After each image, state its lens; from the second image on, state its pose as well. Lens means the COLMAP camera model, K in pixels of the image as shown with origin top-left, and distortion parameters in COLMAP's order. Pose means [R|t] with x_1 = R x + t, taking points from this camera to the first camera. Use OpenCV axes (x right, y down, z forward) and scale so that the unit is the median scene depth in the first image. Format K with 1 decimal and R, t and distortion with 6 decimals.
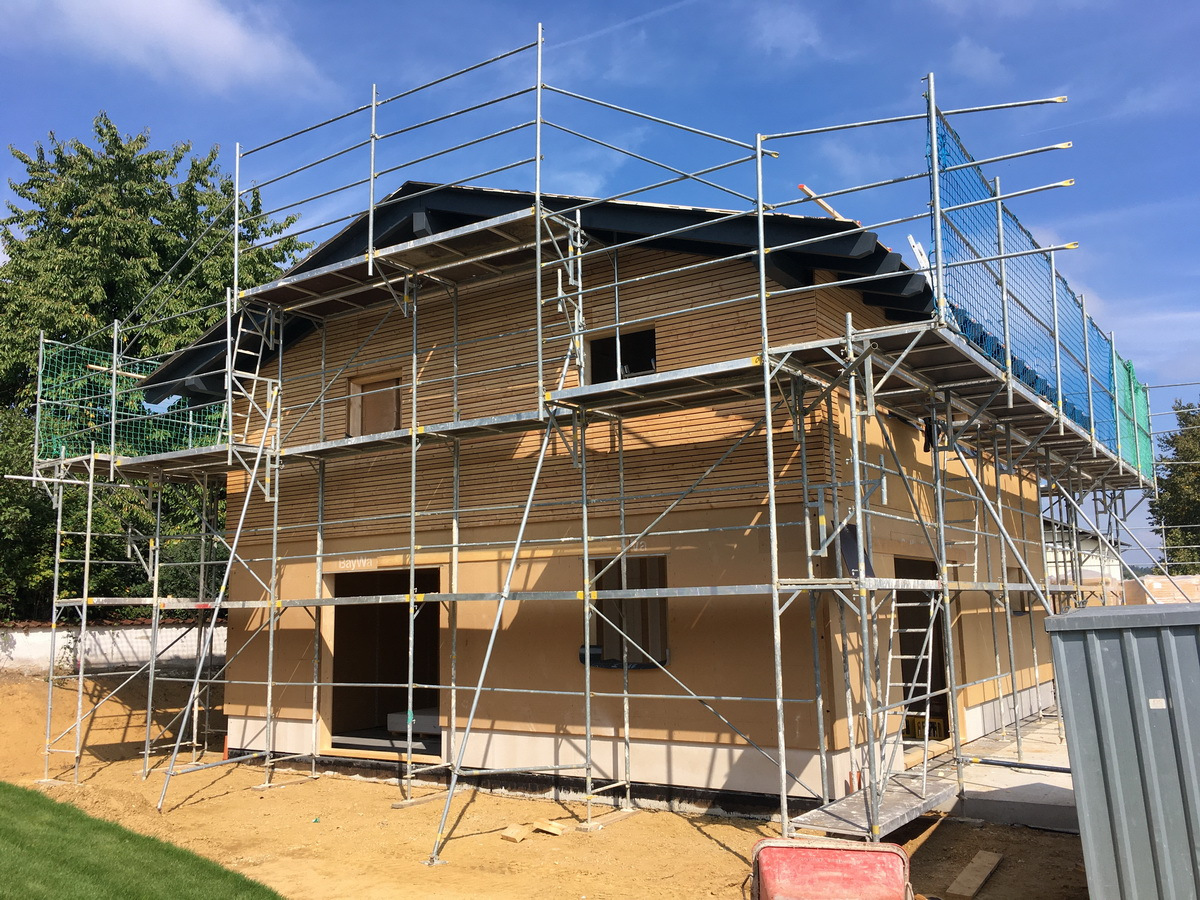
lens RADIAL K [[1031.6, 0, 604.1], [0, 1031.6, 453.7], [0, 0, 1]] dist [0.077533, -0.102390]
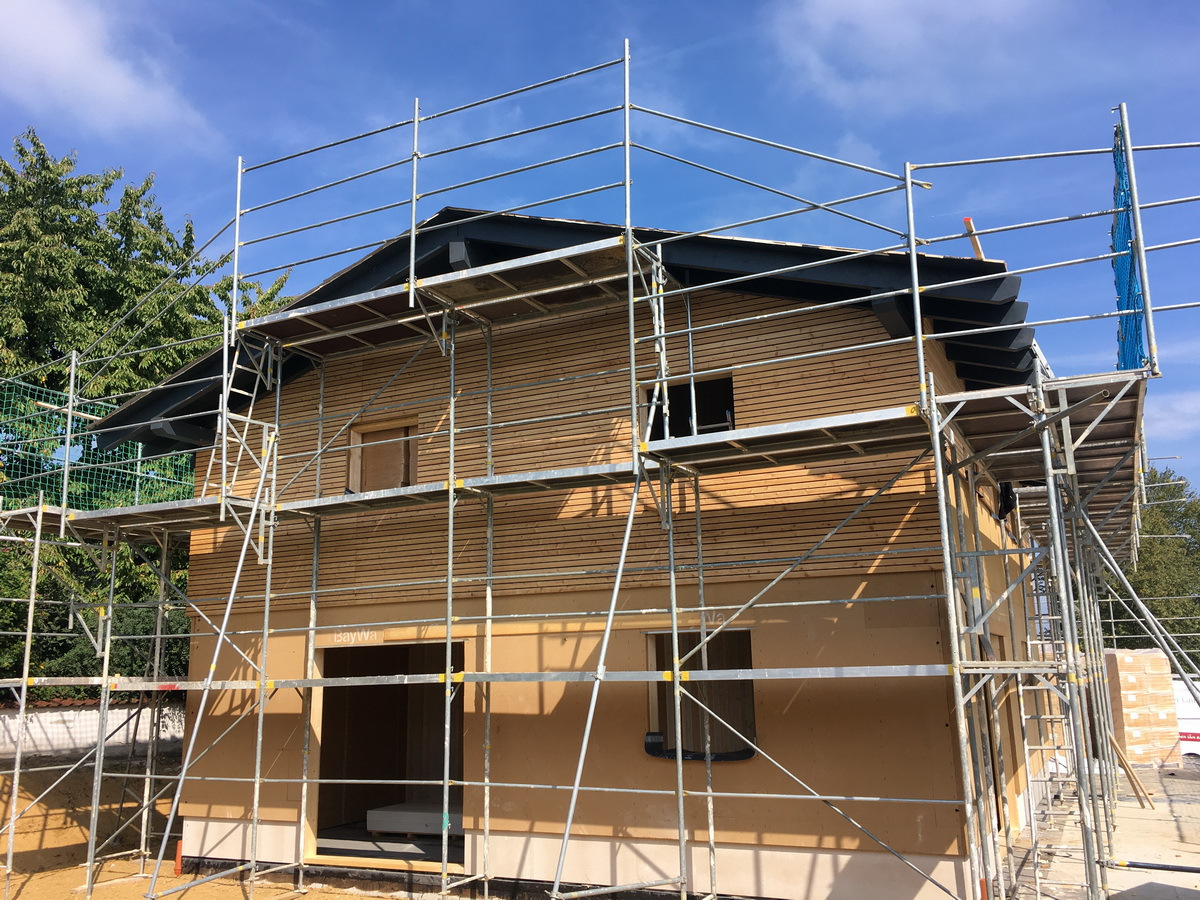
lens RADIAL K [[1031.6, 0, 600.9], [0, 1031.6, 450.0], [0, 0, 1]] dist [0.077533, -0.102390]
pose [[0.991976, 0.026283, 0.123666, -0.162580], [-0.017586, 0.997328, -0.070902, 0.008395], [-0.125200, 0.068158, 0.989788, 0.110356]]
